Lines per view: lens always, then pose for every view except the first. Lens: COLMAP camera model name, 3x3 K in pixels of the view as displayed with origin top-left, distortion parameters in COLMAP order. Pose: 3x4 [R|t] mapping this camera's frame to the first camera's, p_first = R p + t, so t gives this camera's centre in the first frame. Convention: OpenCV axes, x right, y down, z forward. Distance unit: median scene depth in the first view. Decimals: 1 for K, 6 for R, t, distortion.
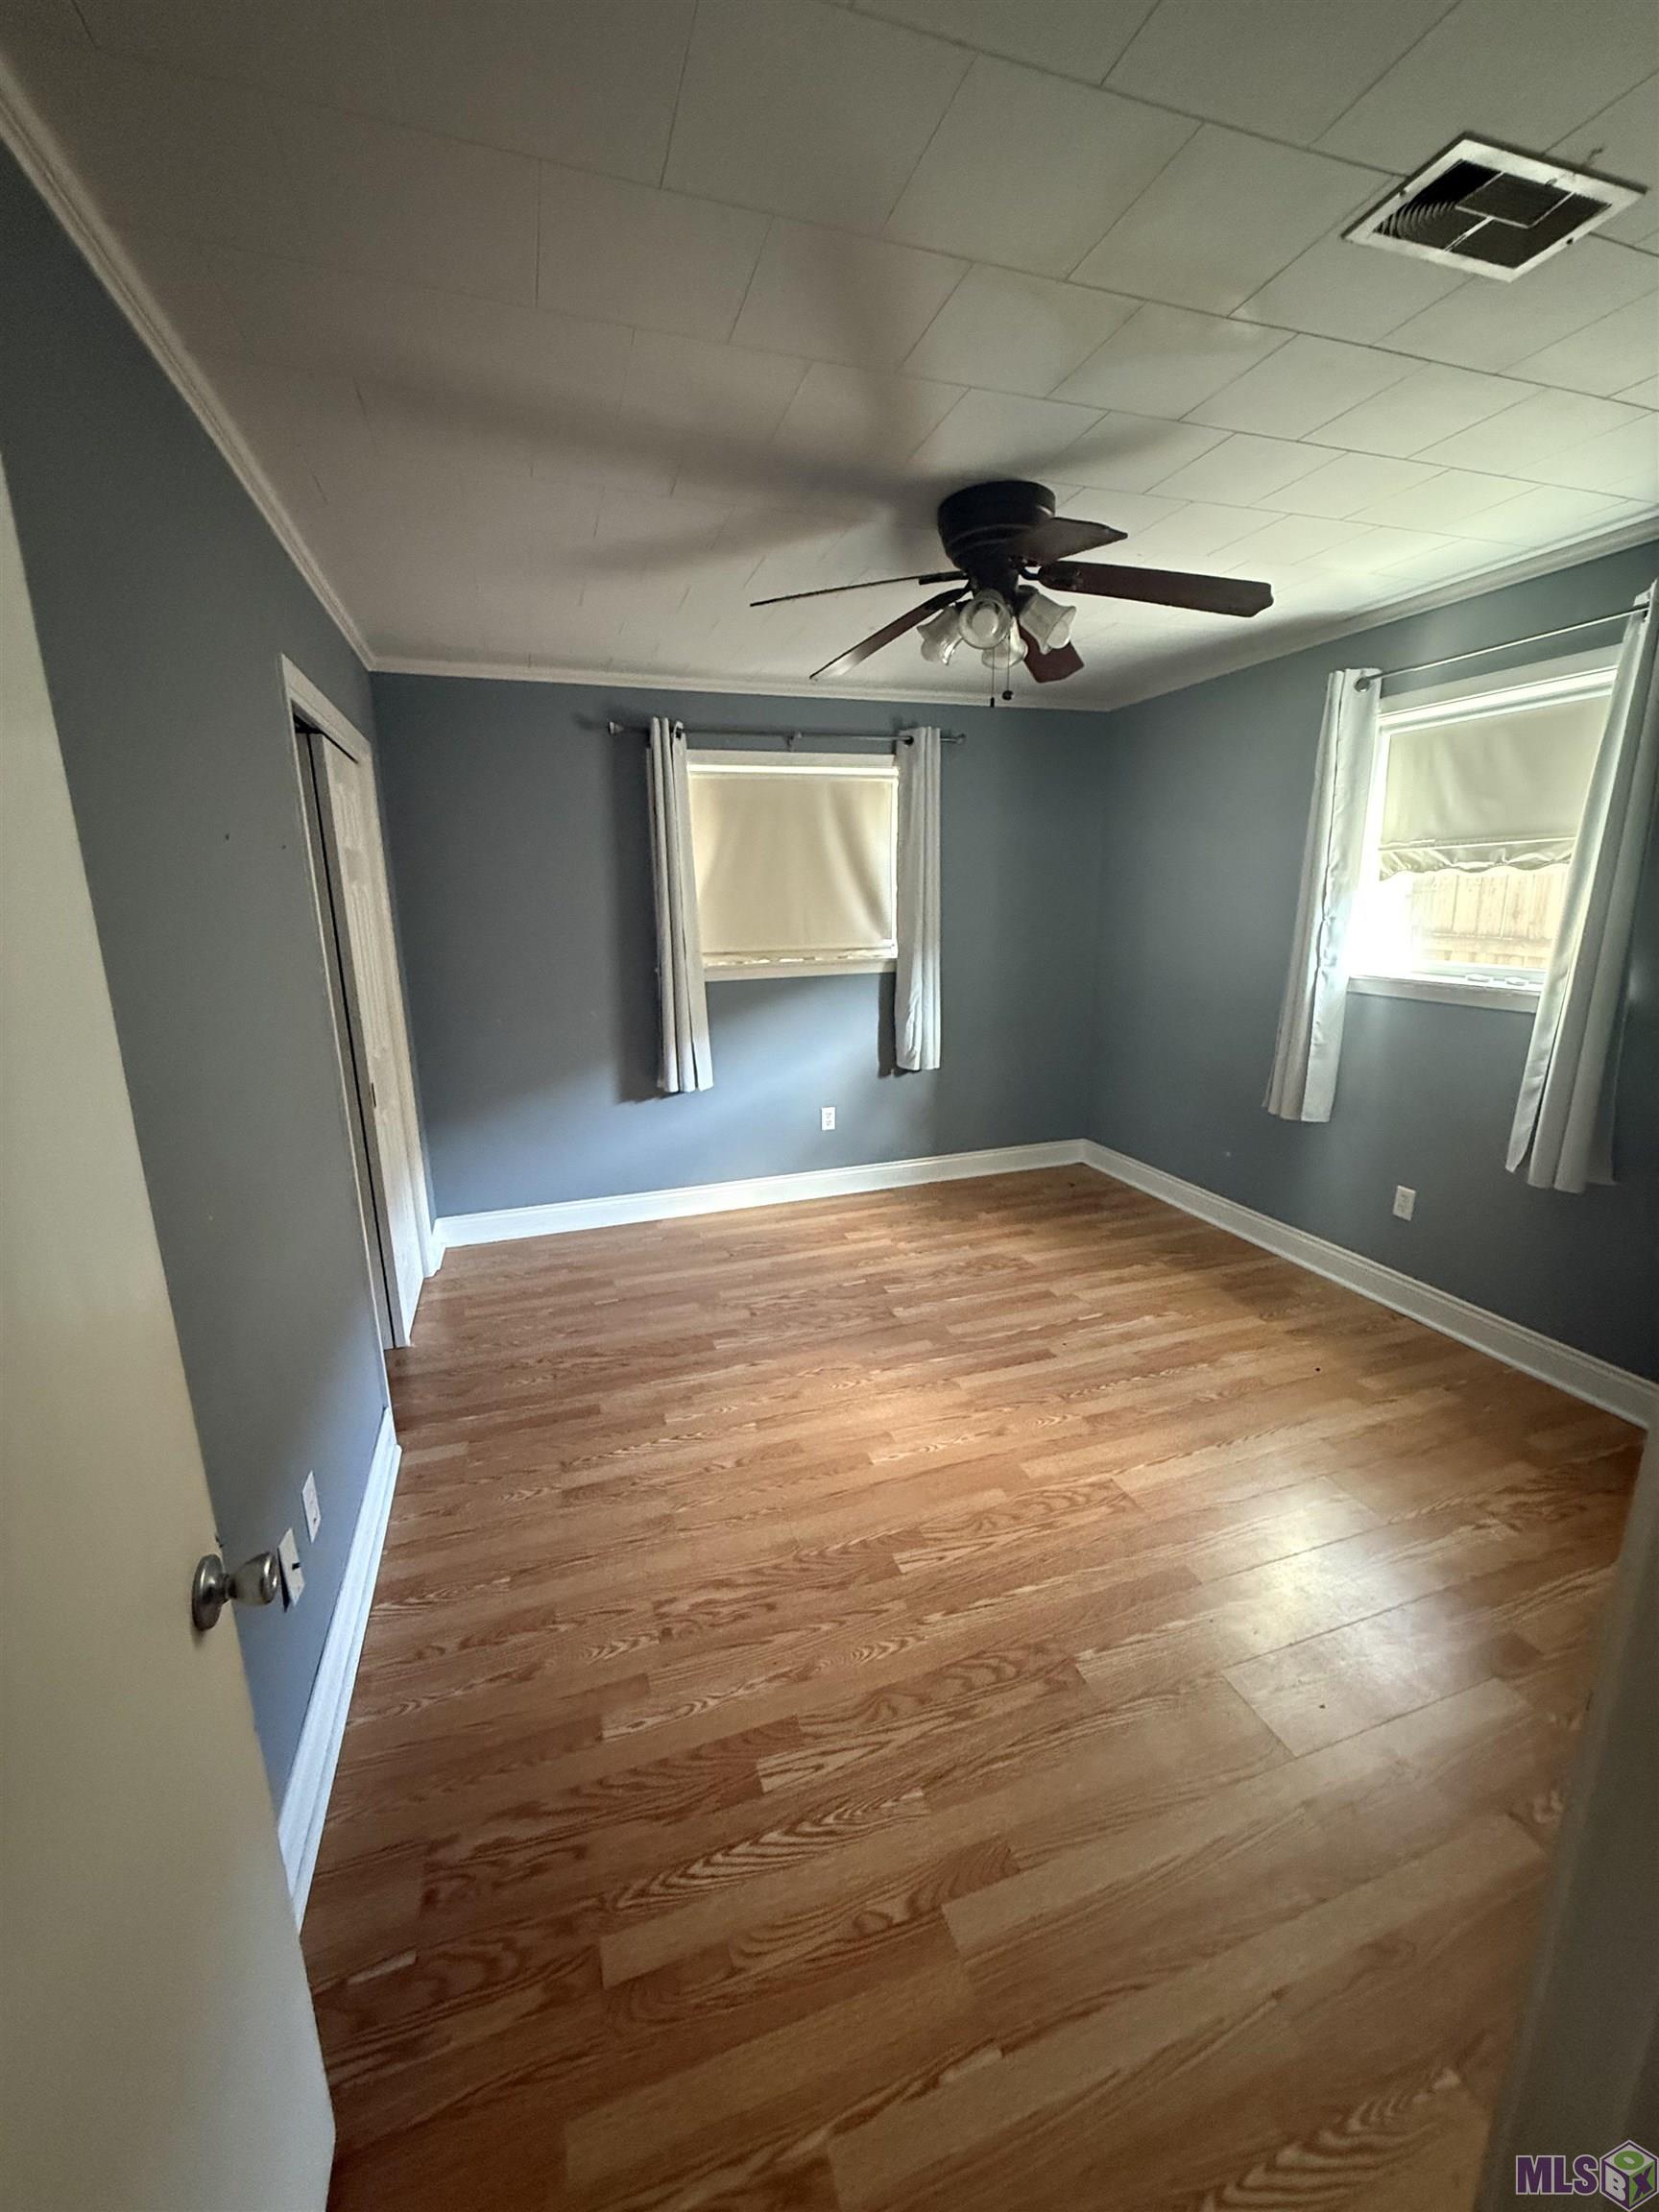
lens RADIAL K [[880.3, 0, 831.2], [0, 880.3, 1098.6], [0, 0, 1]] dist [-0.001056, 0.000953]
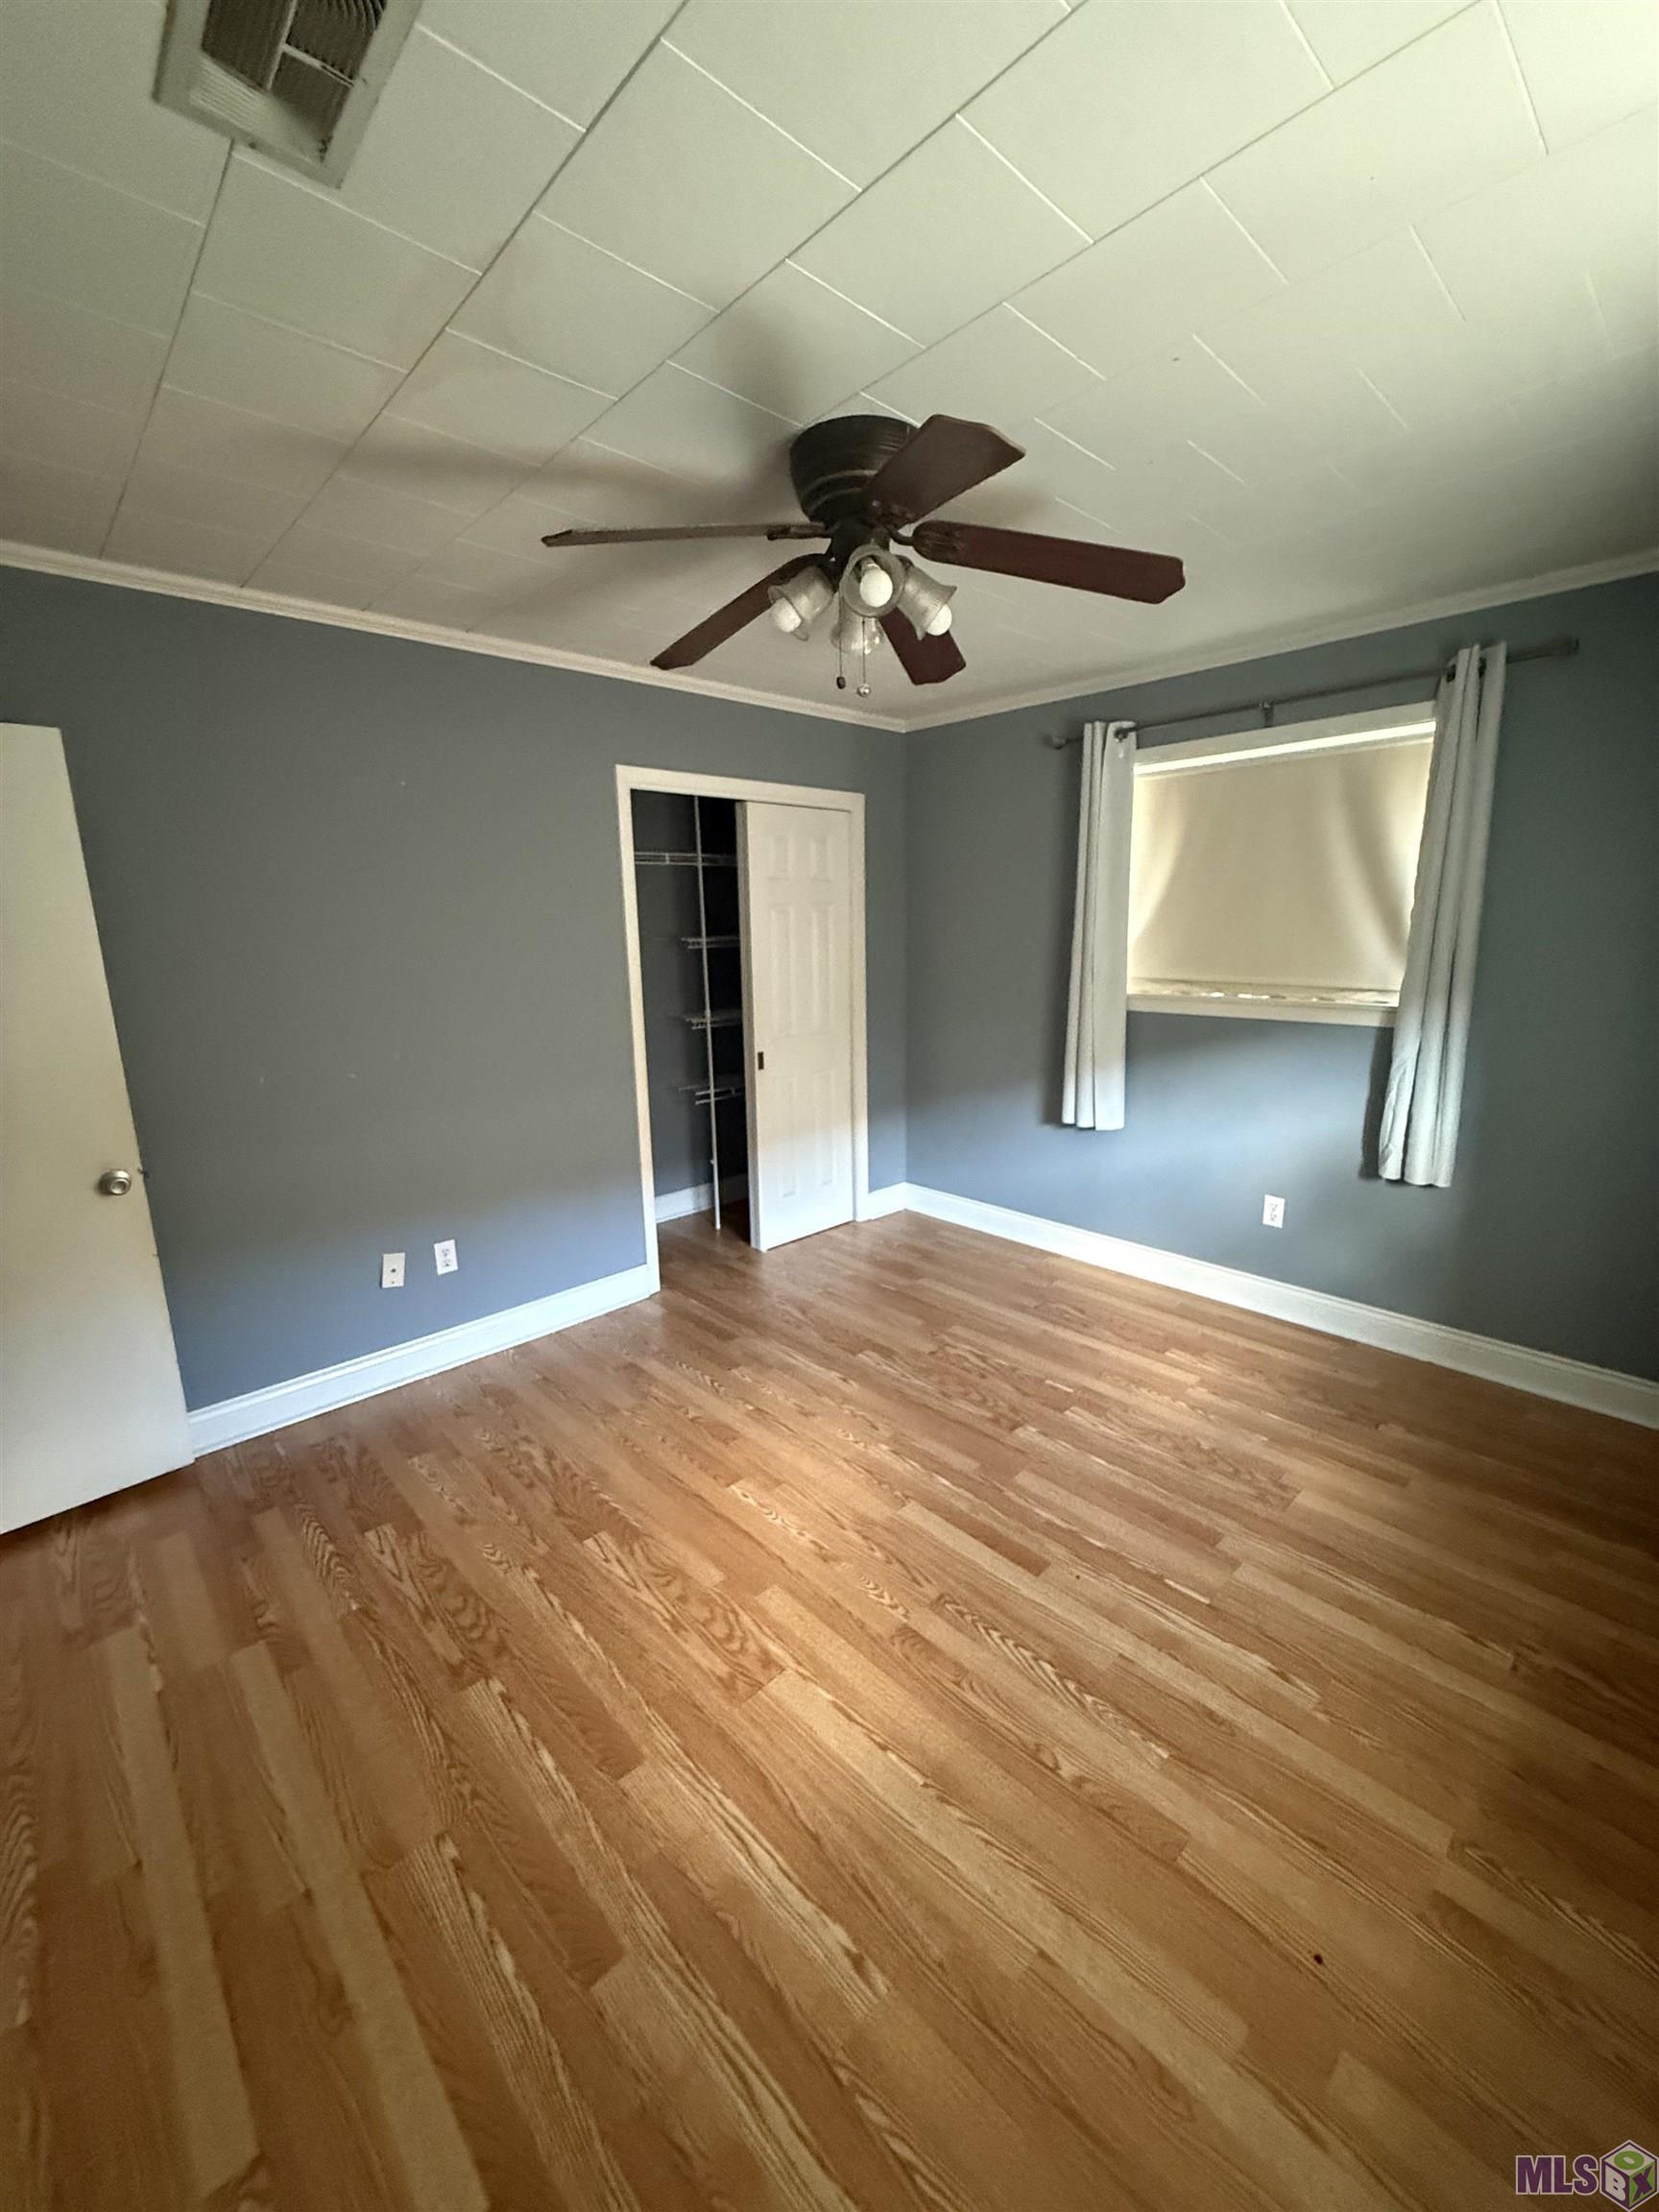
lens RADIAL K [[880.3, 0, 831.2], [0, 880.3, 1098.6], [0, 0, 1]] dist [-0.001056, 0.000953]
pose [[0.419381, 0.191833, -0.887310, 0.625538], [-0.198550, 0.973137, 0.116545, -0.106957], [0.885831, 0.127299, 0.446204, 0.418712]]
